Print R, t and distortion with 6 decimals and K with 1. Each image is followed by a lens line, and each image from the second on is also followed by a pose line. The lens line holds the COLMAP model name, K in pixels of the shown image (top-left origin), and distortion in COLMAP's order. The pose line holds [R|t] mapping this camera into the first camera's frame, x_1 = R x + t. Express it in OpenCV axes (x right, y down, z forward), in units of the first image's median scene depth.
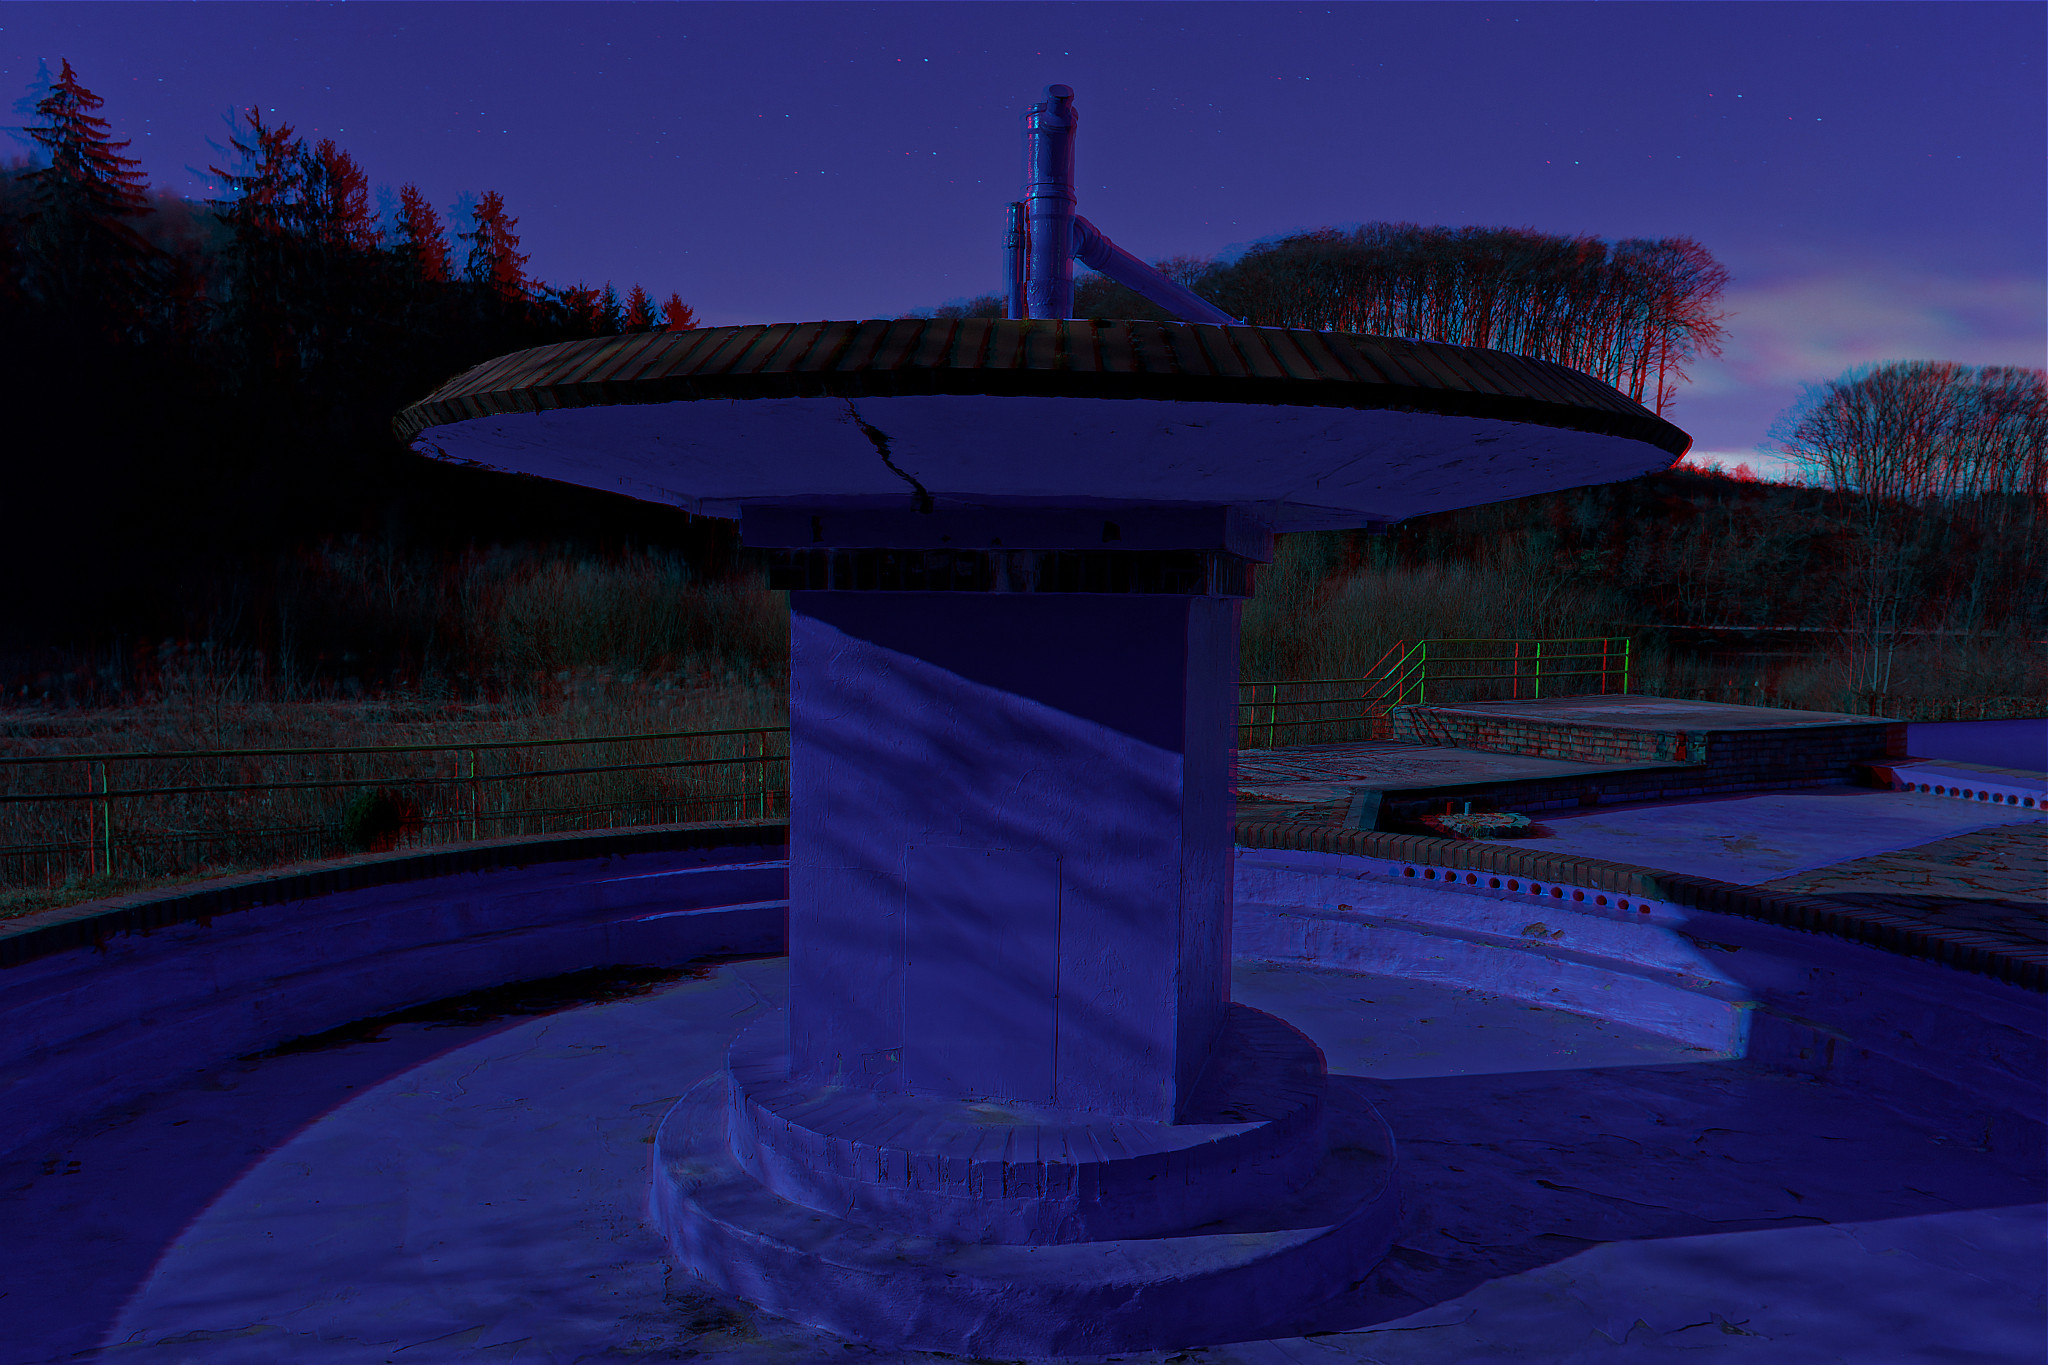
lens RADIAL K [[1428.1, 0, 1024.0], [0, 1428.1, 682.5], [0, 0, 1]] dist [0.003487, -0.000887]
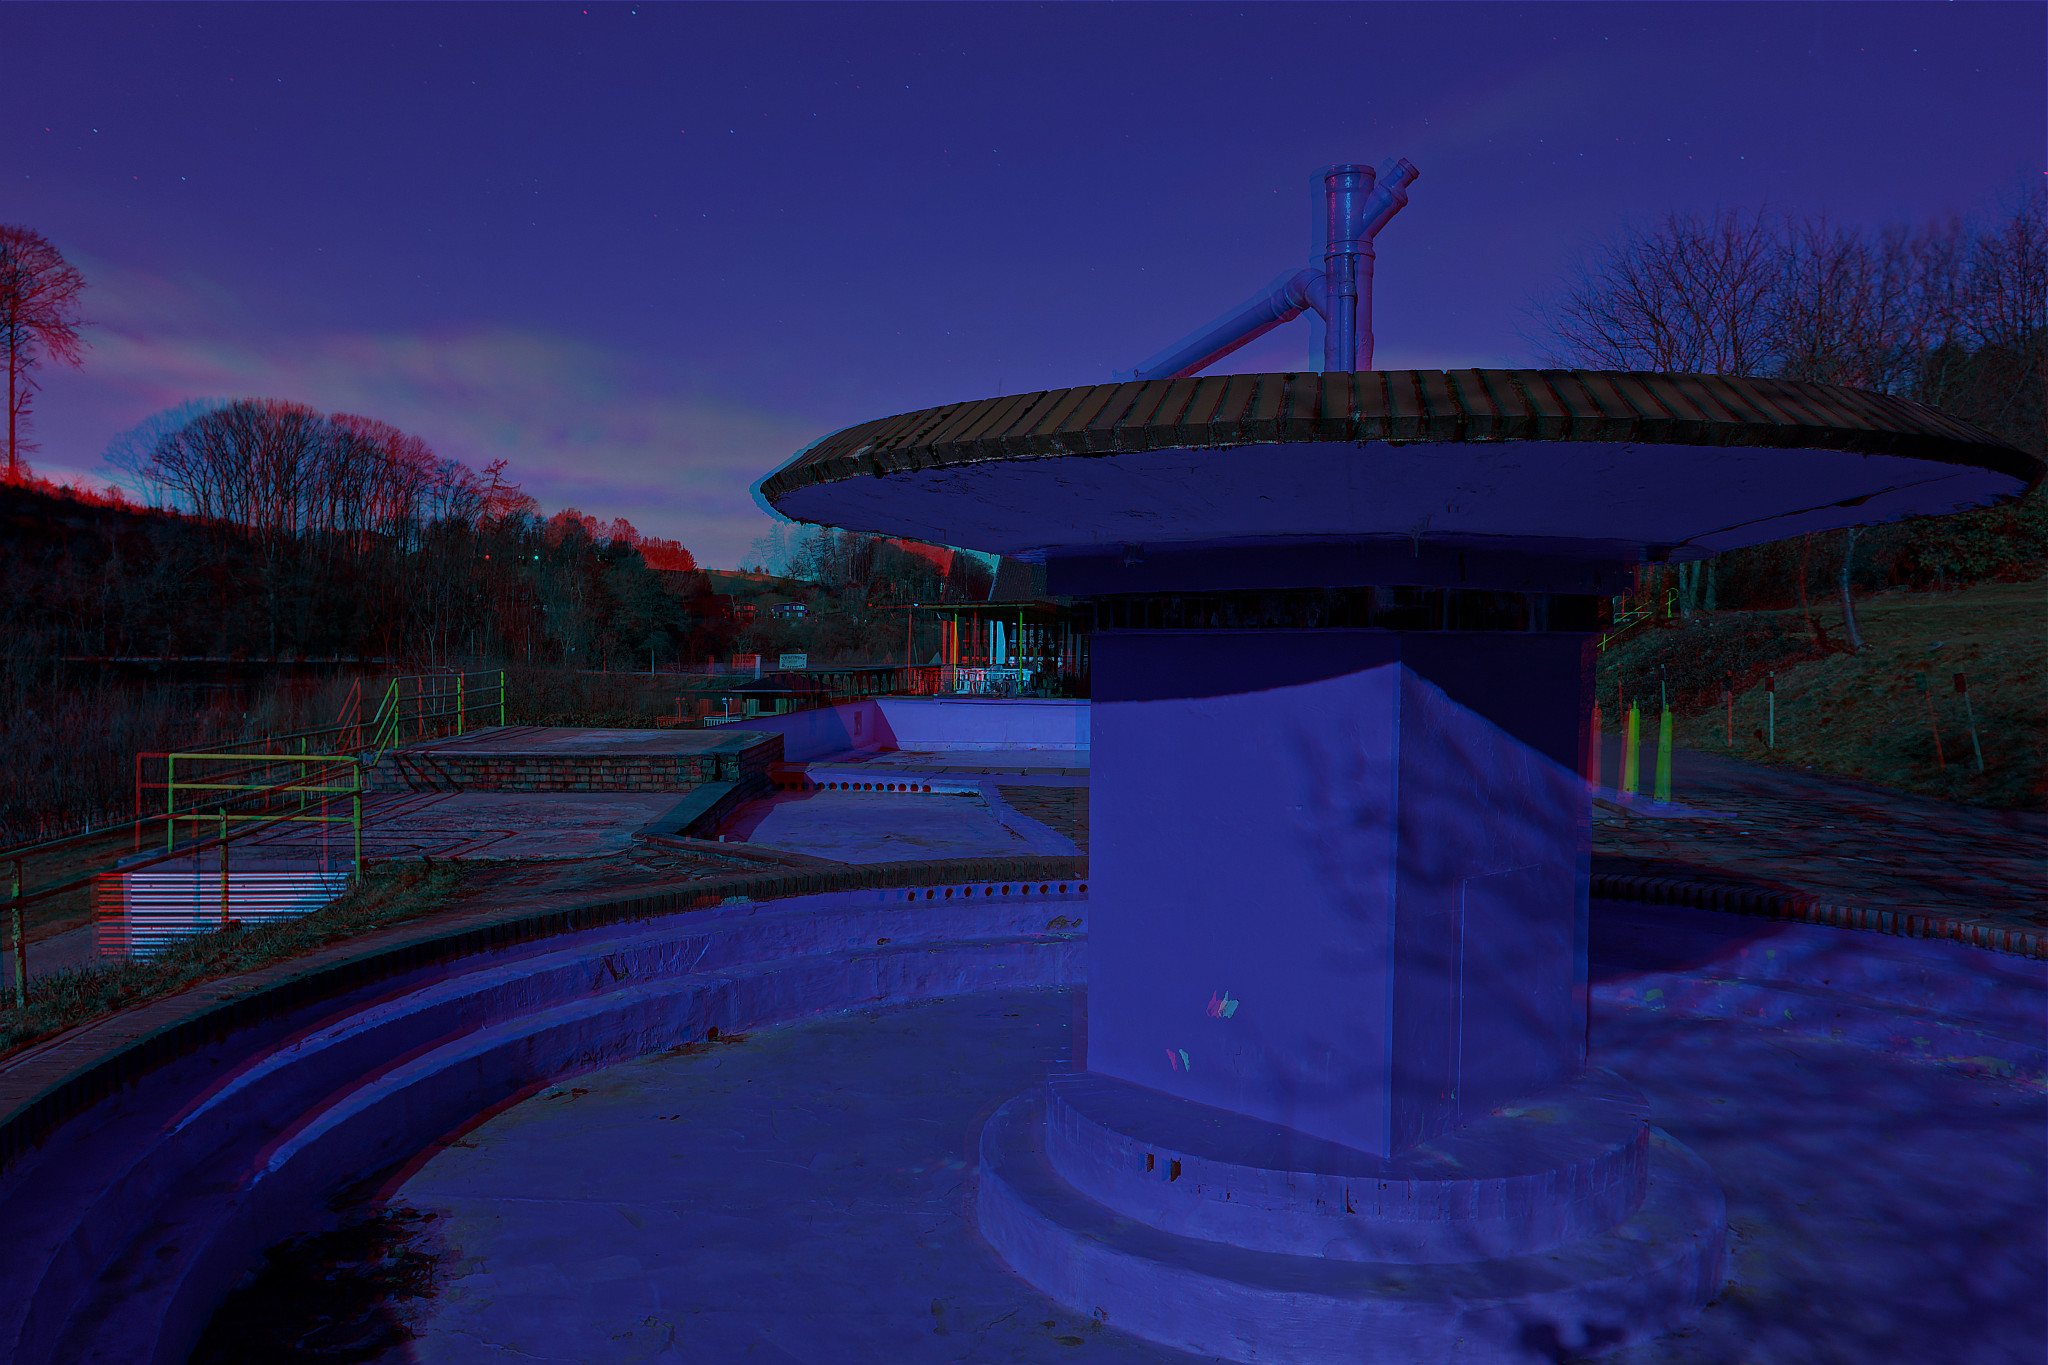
lens RADIAL K [[1450.6, 0, 1024.0], [0, 1450.6, 682.5], [0, 0, 1]] dist [-0.006655, 0.000856]
pose [[0.522466, -0.033464, 0.852003, -0.328617], [0.051271, 0.998654, 0.007784, -0.014919], [-0.851117, 0.039616, 0.523479, 0.211468]]
